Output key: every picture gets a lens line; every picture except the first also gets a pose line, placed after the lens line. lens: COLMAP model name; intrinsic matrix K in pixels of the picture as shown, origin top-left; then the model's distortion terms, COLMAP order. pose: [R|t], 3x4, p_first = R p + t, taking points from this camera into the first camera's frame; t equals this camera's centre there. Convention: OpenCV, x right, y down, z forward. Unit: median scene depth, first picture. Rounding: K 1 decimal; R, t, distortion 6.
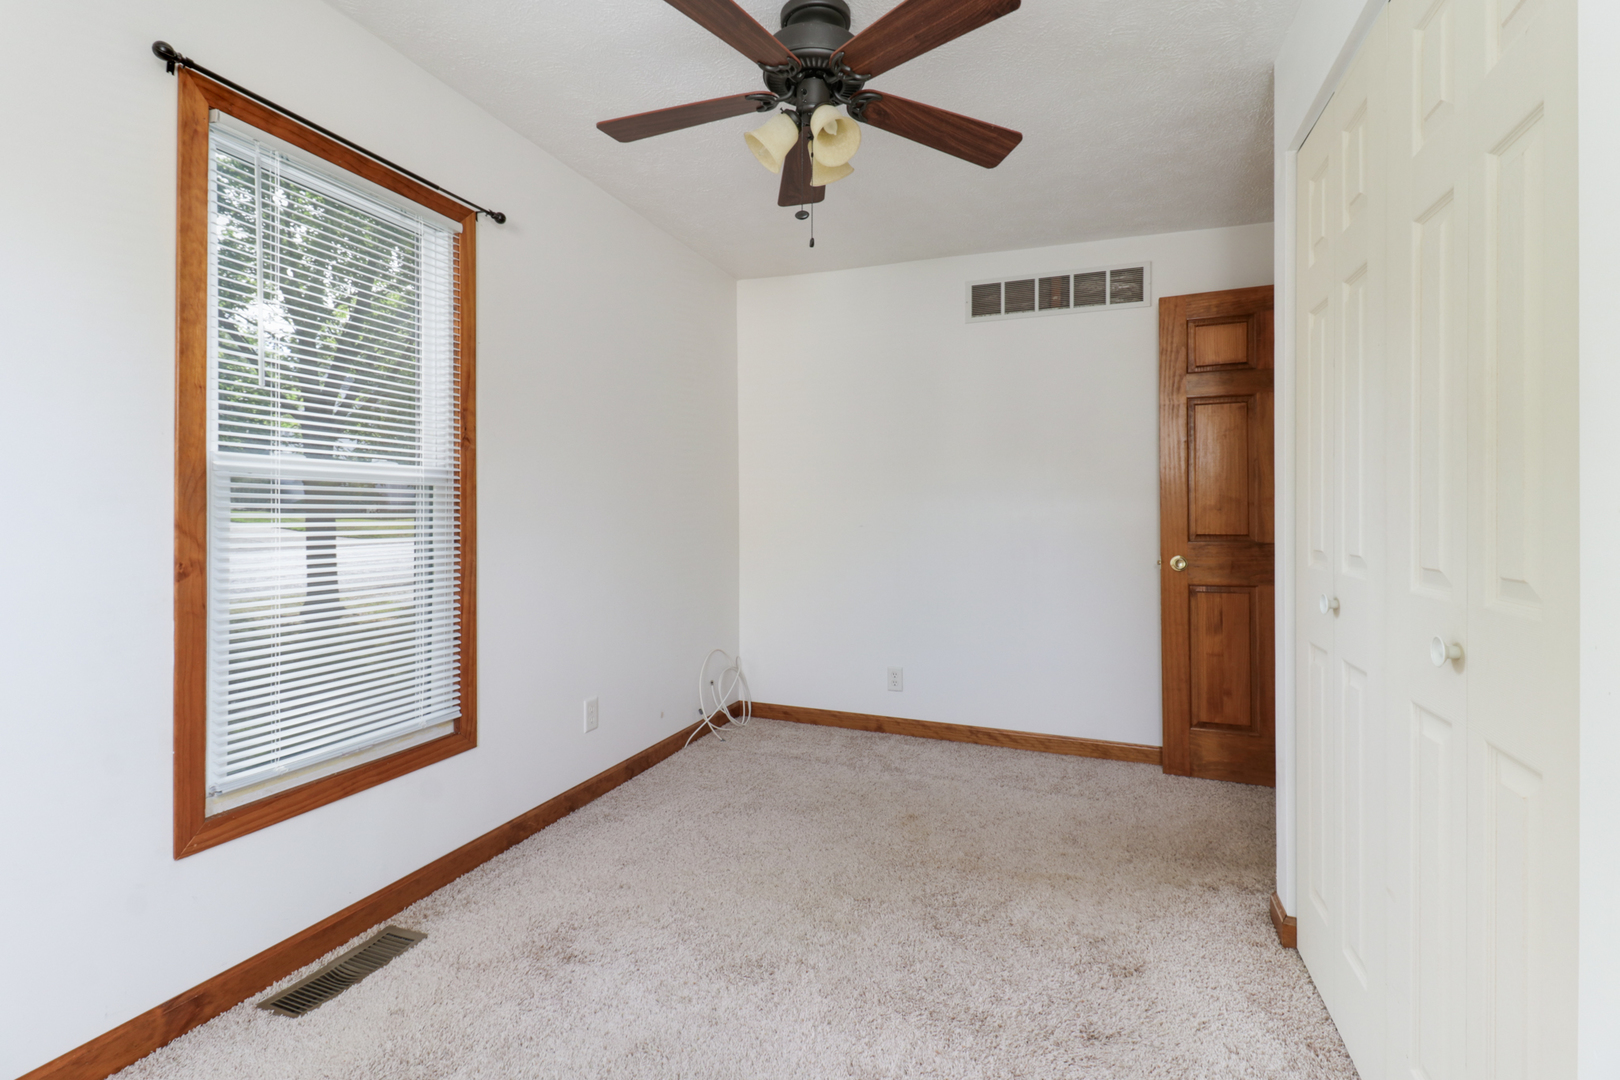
lens RADIAL K [[750.0, 0, 802.7], [0, 750.0, 526.1], [0, 0, 1]] dist [0.023221, -0.006032]
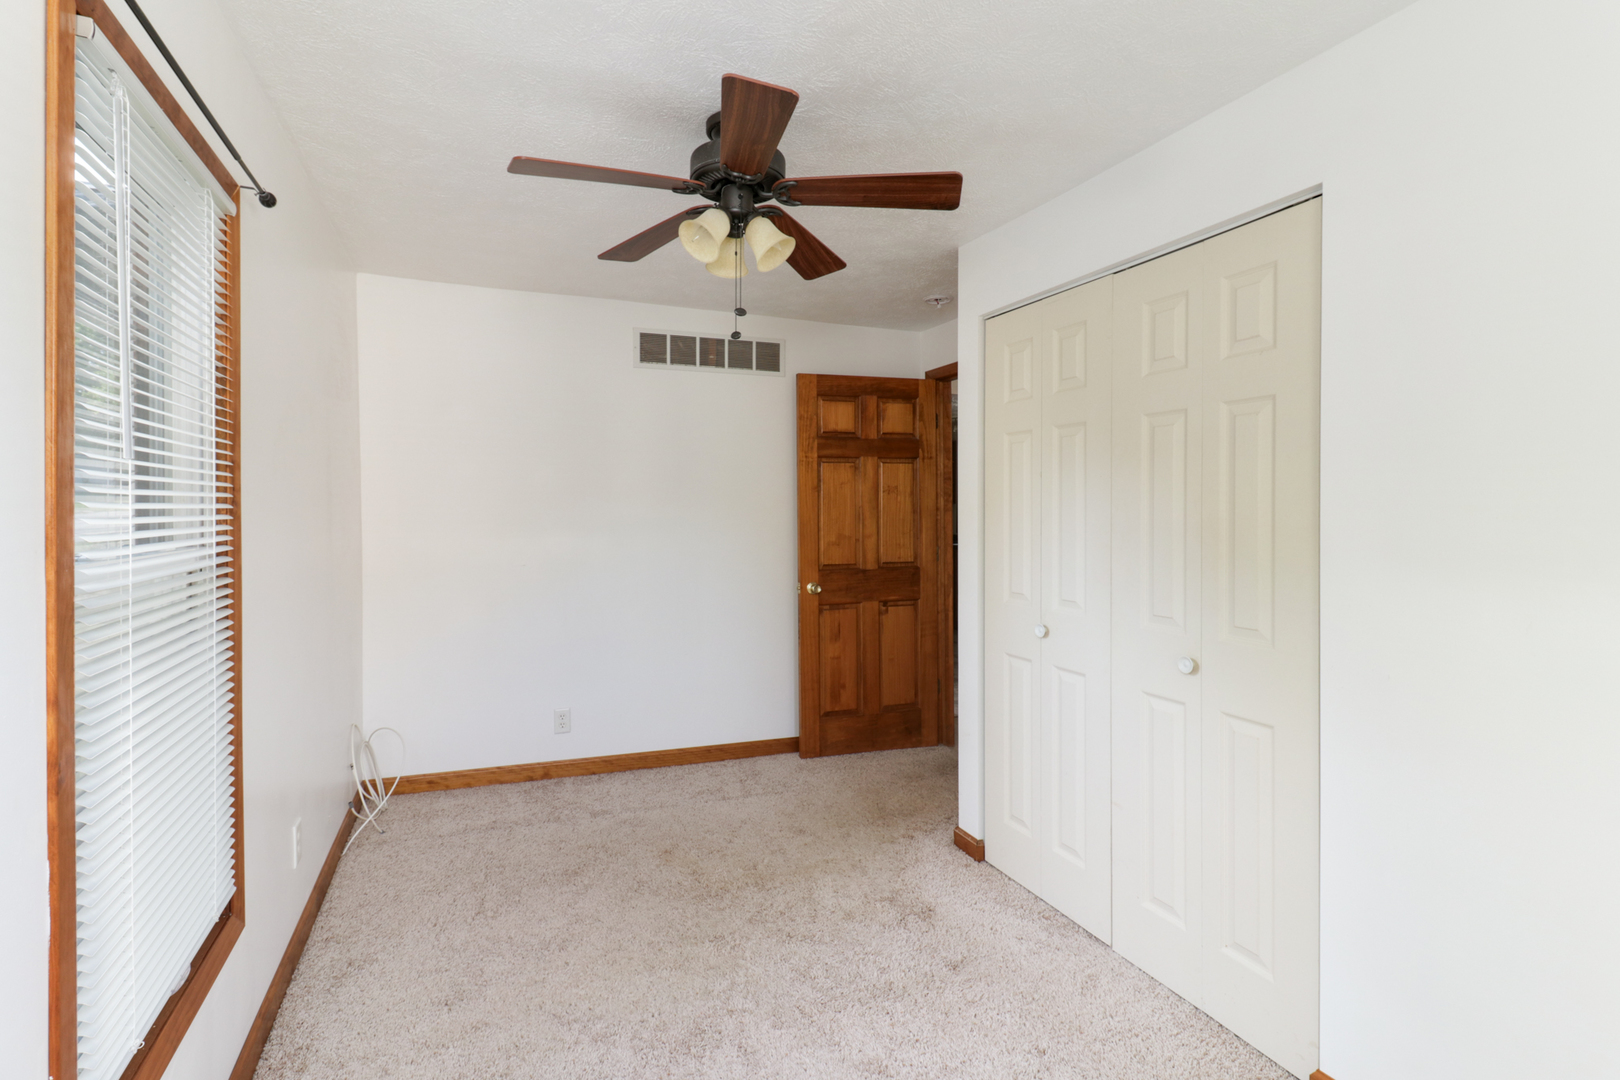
lens RADIAL K [[750.0, 0, 799.4], [0, 750.0, 530.5], [0, 0, 1]] dist [0.023221, -0.006032]
pose [[0.765661, -0.013258, 0.643108, -0.317008], [0.011756, 0.999909, 0.006618, -0.054729], [-0.643137, 0.002493, 0.765747, 0.064534]]
